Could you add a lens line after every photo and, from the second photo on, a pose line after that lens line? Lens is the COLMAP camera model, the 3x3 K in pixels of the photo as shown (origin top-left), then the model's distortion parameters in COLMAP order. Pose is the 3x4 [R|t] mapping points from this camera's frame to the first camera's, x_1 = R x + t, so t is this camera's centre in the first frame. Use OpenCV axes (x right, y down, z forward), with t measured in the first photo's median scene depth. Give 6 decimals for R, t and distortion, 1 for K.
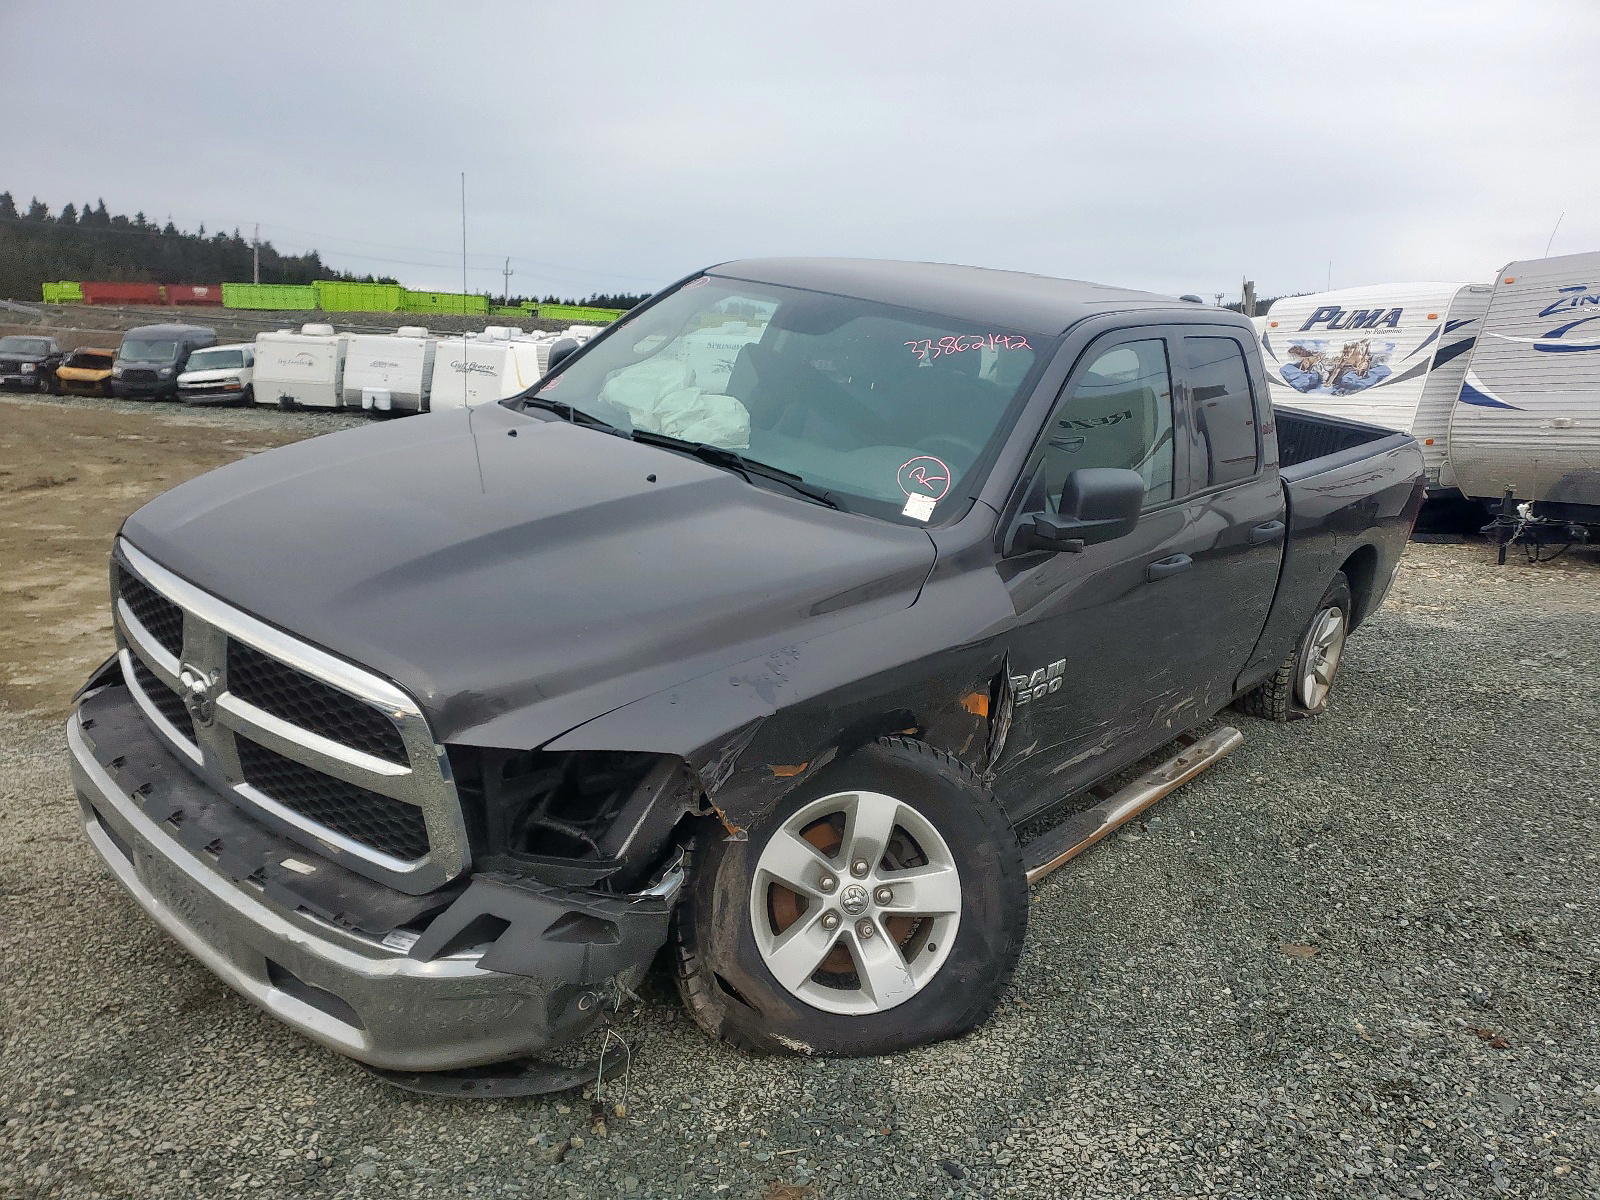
lens RADIAL K [[1222.8, 0, 820.3], [0, 1222.8, 576.9], [0, 0, 1]] dist [0.031183, -0.010487]
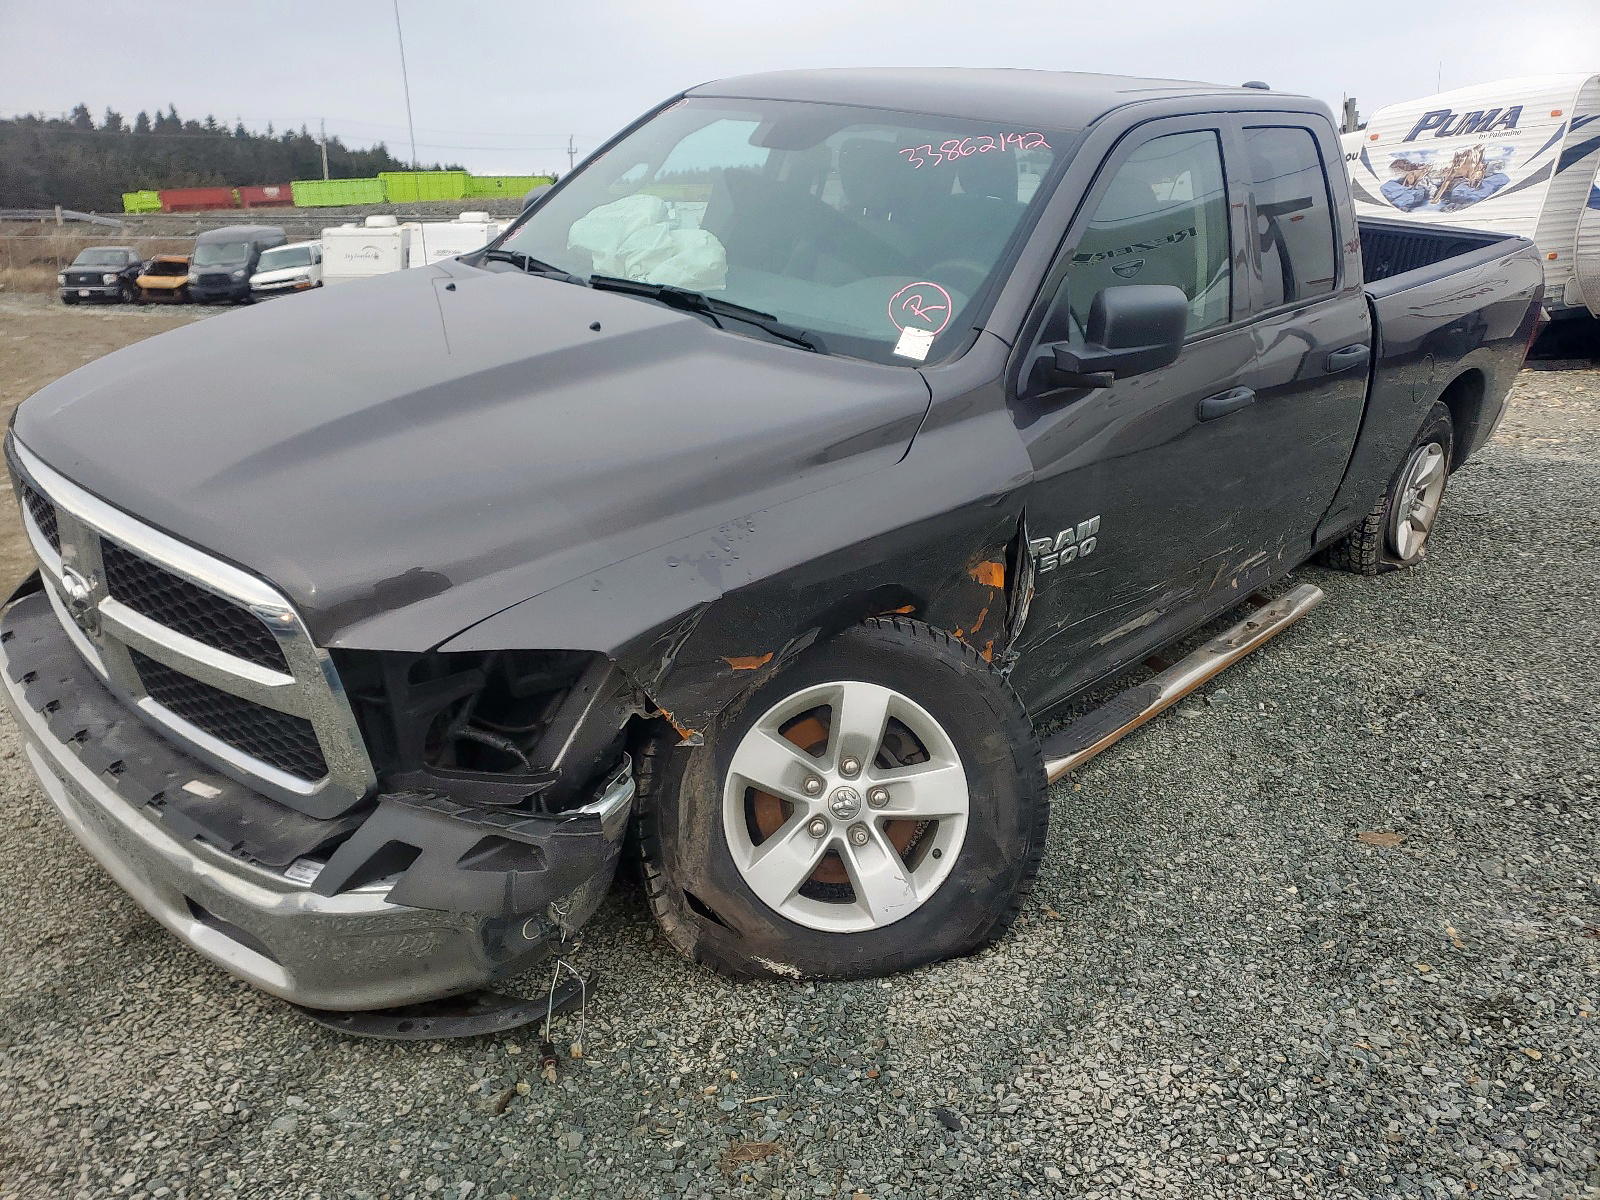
lens RADIAL K [[1222.8, 0, 820.3], [0, 1222.8, 576.9], [0, 0, 1]] dist [0.031183, -0.010487]
pose [[0.996022, -0.043749, -0.077633, 0.084442], [0.051504, 0.993565, 0.100875, 0.016215], [0.072720, -0.104473, 0.991866, 0.157848]]
